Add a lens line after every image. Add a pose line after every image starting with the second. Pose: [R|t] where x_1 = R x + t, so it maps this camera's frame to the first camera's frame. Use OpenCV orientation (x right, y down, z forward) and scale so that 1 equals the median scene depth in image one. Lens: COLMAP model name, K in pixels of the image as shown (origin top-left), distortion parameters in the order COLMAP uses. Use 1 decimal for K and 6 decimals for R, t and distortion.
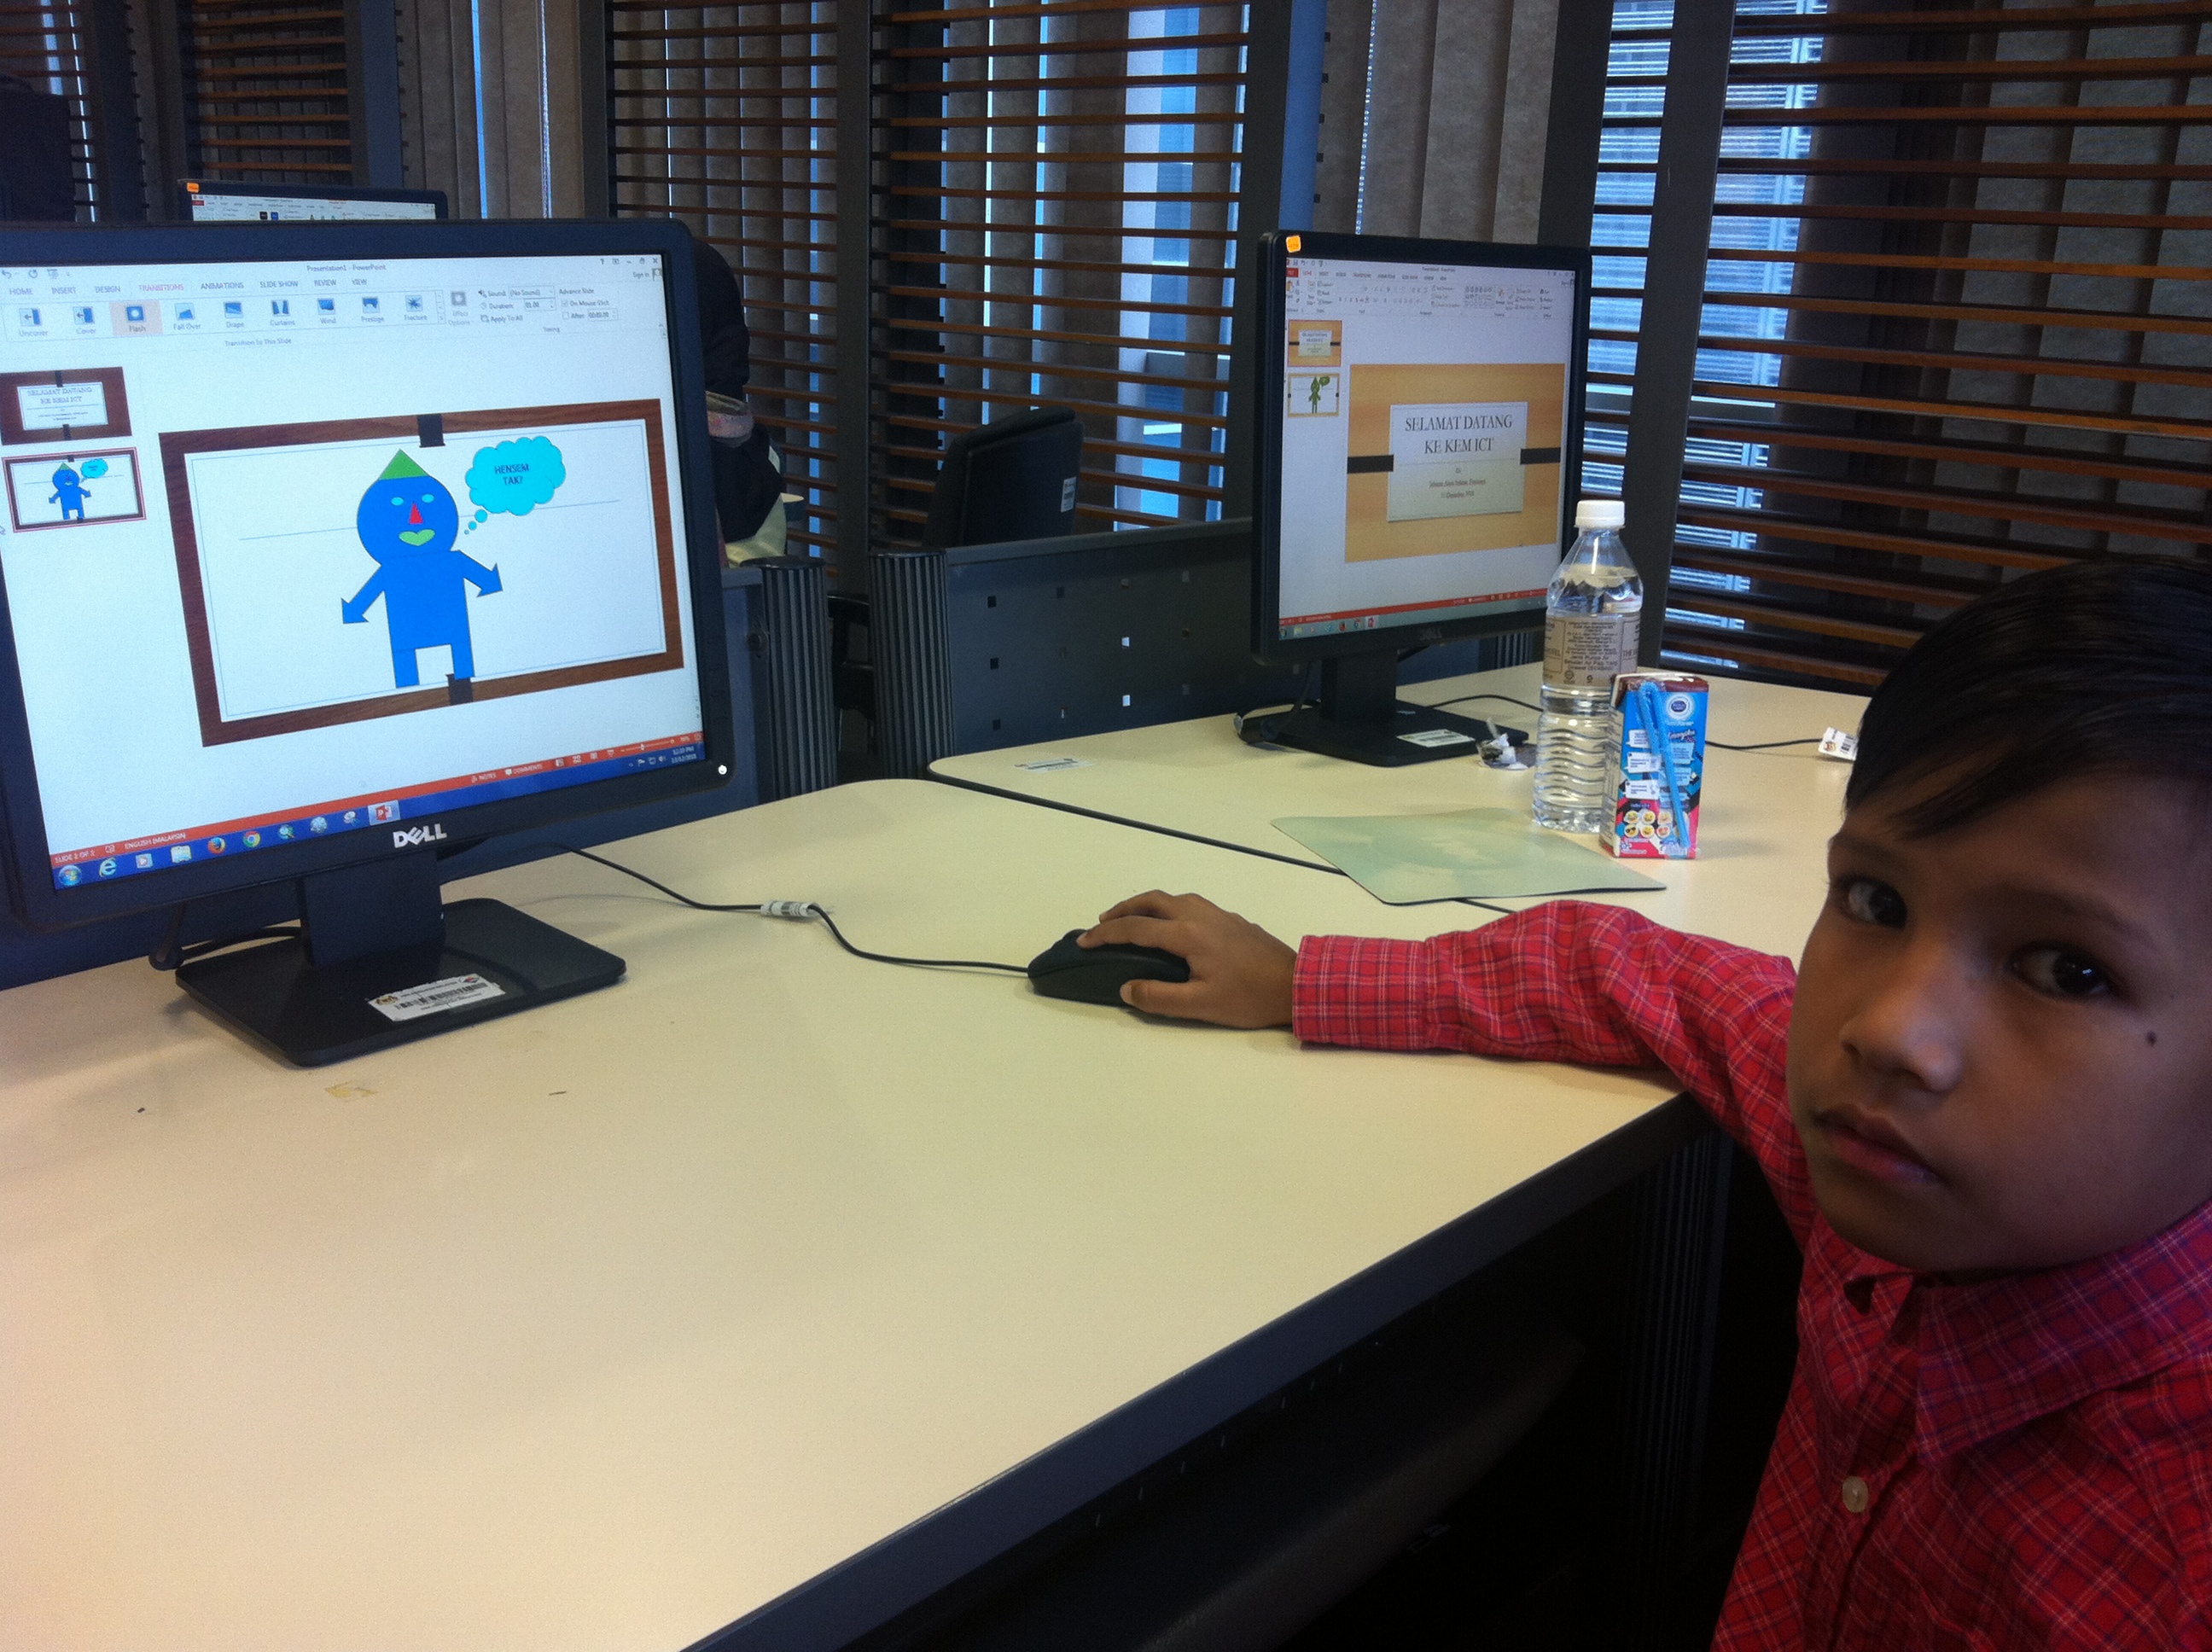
lens RADIAL K [[2230.8, 0, 1106.0], [0, 2230.8, 826.0], [0, 0, 1]] dist [0.022002, -0.018074]
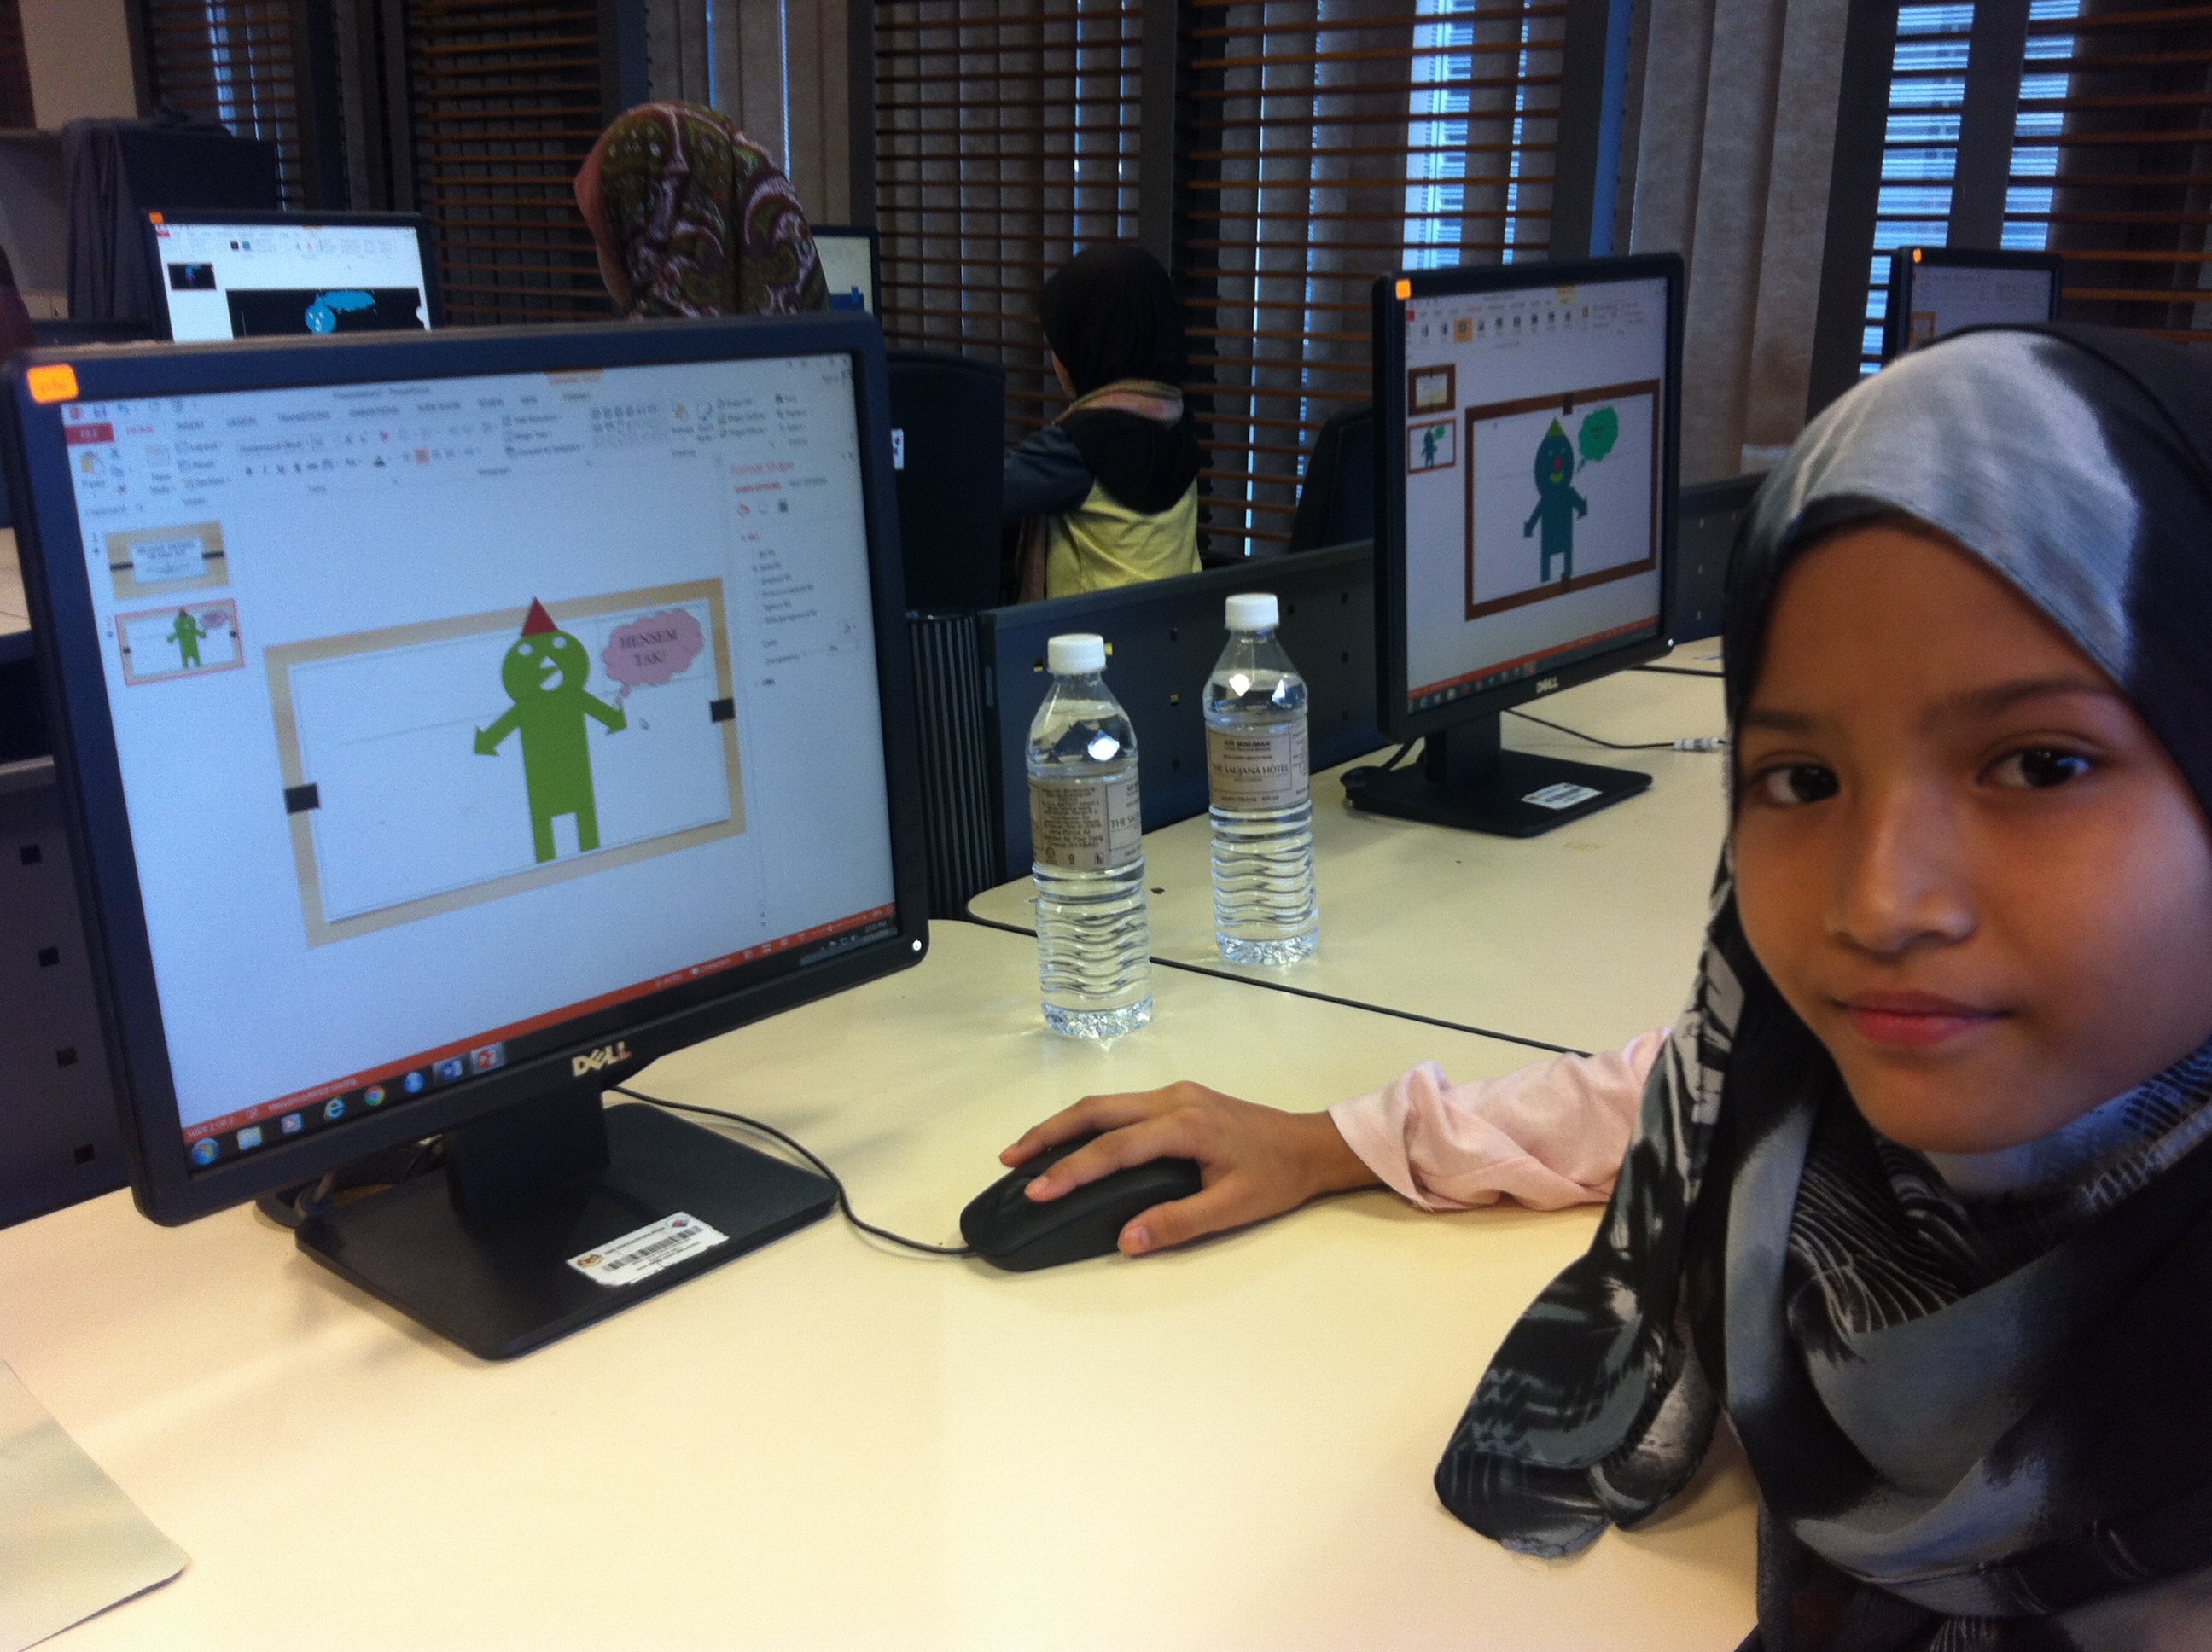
lens RADIAL K [[2154.2, 0, 1106.0], [0, 2154.2, 826.0], [0, 0, 1]] dist [0.092670, -0.196998]
pose [[0.998172, -0.036224, 0.048378, -0.285240], [0.036016, 0.999338, 0.005173, 0.033555], [-0.048534, -0.003421, 0.998816, -0.166379]]
